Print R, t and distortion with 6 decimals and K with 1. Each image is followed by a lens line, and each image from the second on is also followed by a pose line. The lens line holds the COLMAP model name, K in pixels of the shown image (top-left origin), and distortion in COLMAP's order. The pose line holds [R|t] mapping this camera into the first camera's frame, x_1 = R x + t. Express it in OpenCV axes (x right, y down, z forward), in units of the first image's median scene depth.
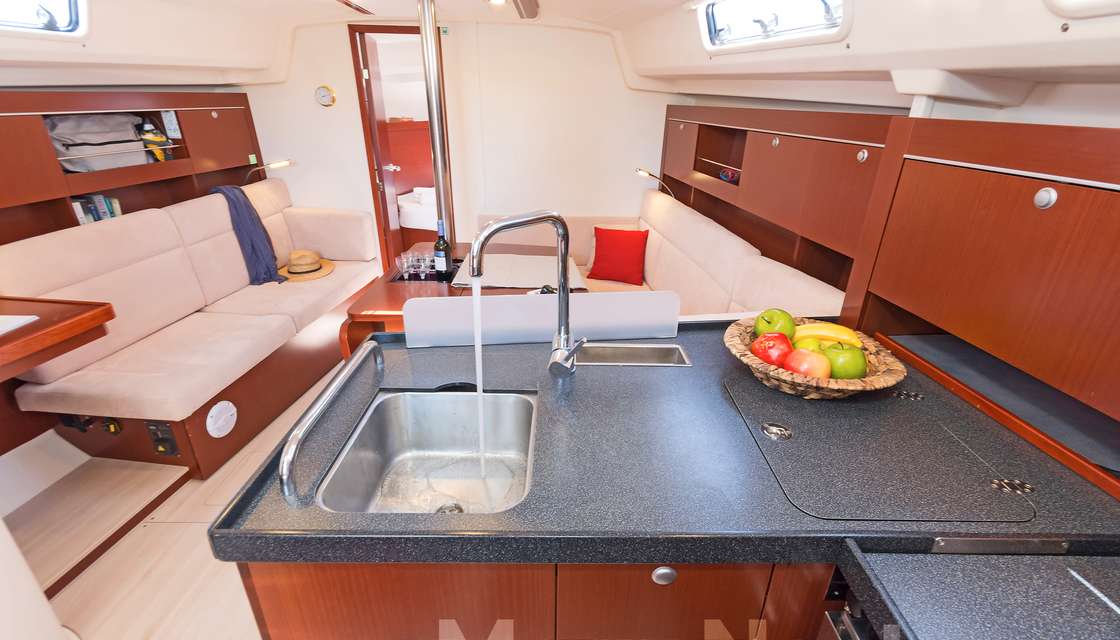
lens RADIAL K [[501.9, 0, 566.3], [0, 501.9, 328.5], [0, 0, 1]] dist [0.004133, 0.000508]
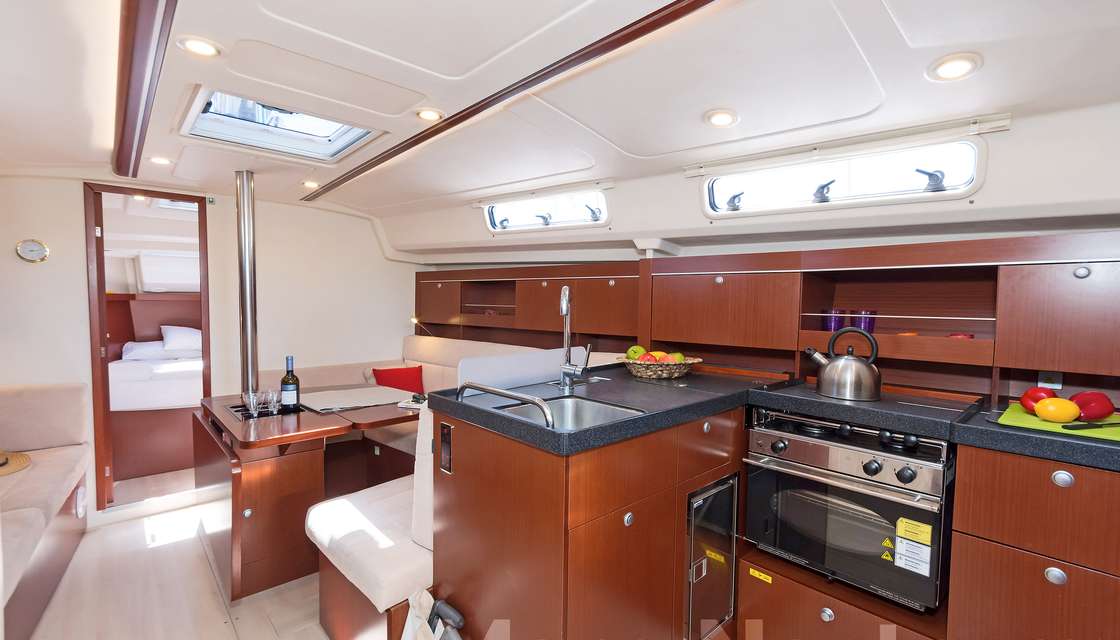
lens RADIAL K [[487.2, 0, 544.8], [0, 487.2, 346.8], [0, 0, 1]] dist [0.012838, 0.000056]
pose [[0.760906, -0.069837, 0.645093, -0.500209], [0.268902, 0.938739, -0.215550, 0.132709], [-0.590521, 0.337480, 0.733071, -0.080615]]
